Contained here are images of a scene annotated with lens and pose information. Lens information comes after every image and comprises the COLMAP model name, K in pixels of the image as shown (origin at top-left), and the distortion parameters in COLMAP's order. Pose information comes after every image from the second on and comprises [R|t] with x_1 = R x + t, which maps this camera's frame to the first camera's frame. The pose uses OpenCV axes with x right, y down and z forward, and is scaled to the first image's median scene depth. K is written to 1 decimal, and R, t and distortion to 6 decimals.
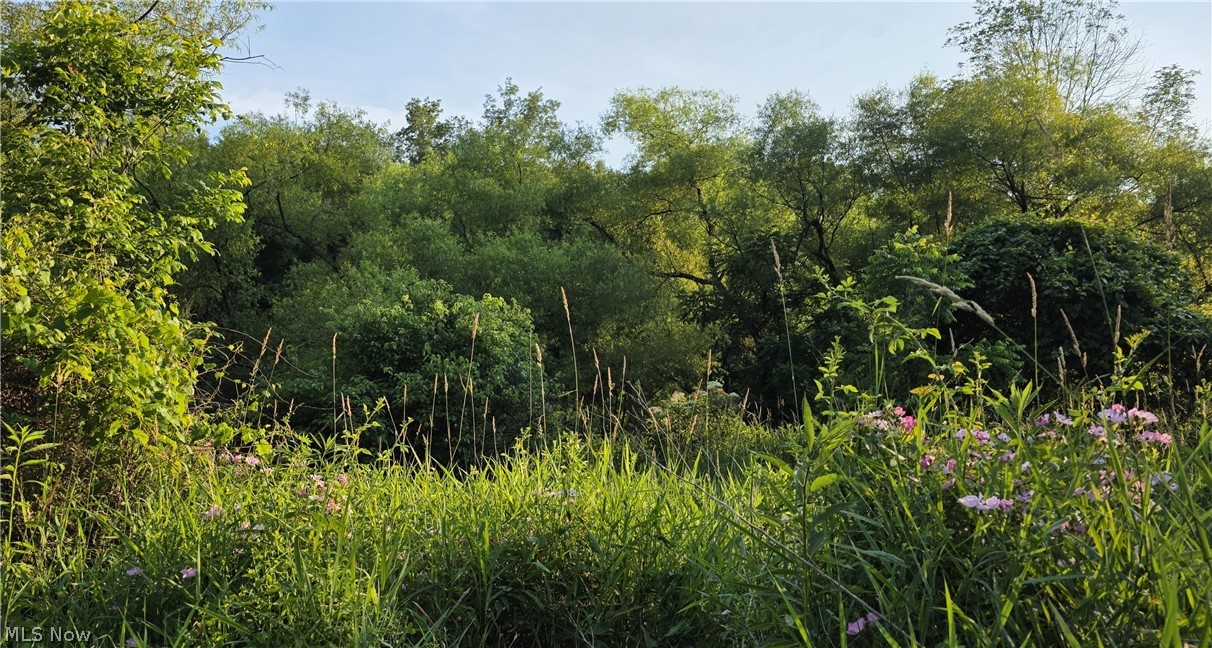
lens RADIAL K [[941.1, 0, 605.8], [0, 941.1, 324.5], [0, 0, 1]] dist [-0.000325, -0.000229]
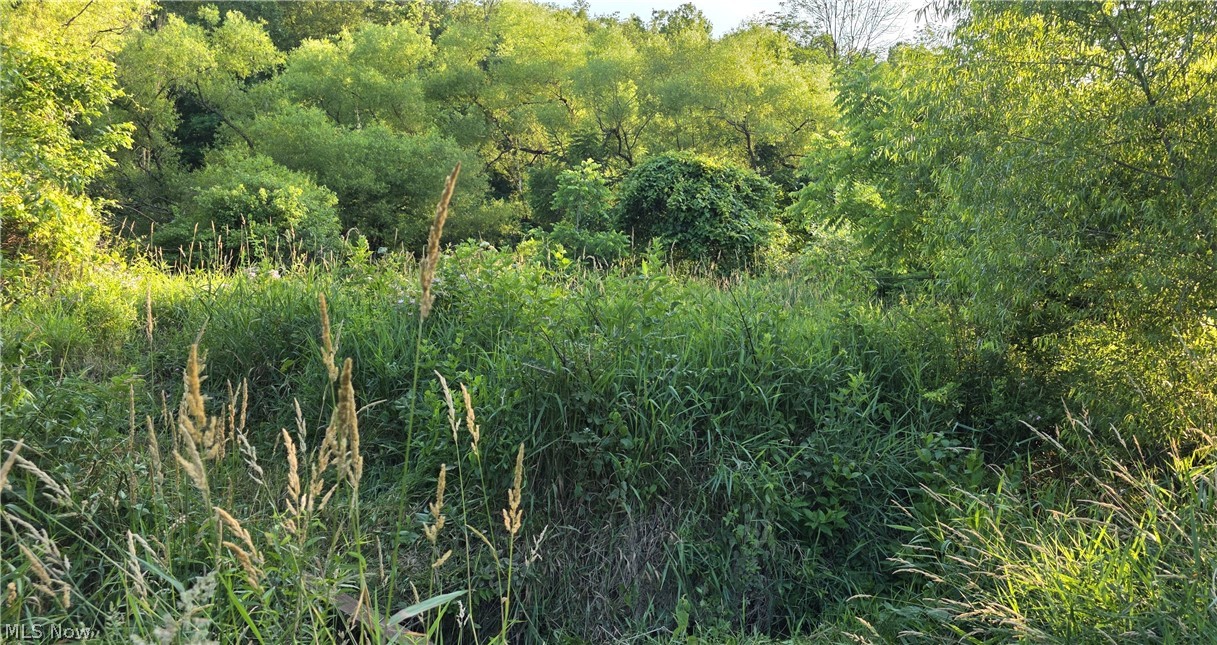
lens RADIAL K [[776.1, 0, 608.8], [0, 776.1, 322.4], [0, 0, 1]] dist [-0.001461, -0.000931]
pose [[0.990387, 0.065433, 0.121872, 0.730963], [-0.085937, 0.981441, 0.171429, -0.201446], [-0.108393, -0.180255, 0.977629, -1.292203]]
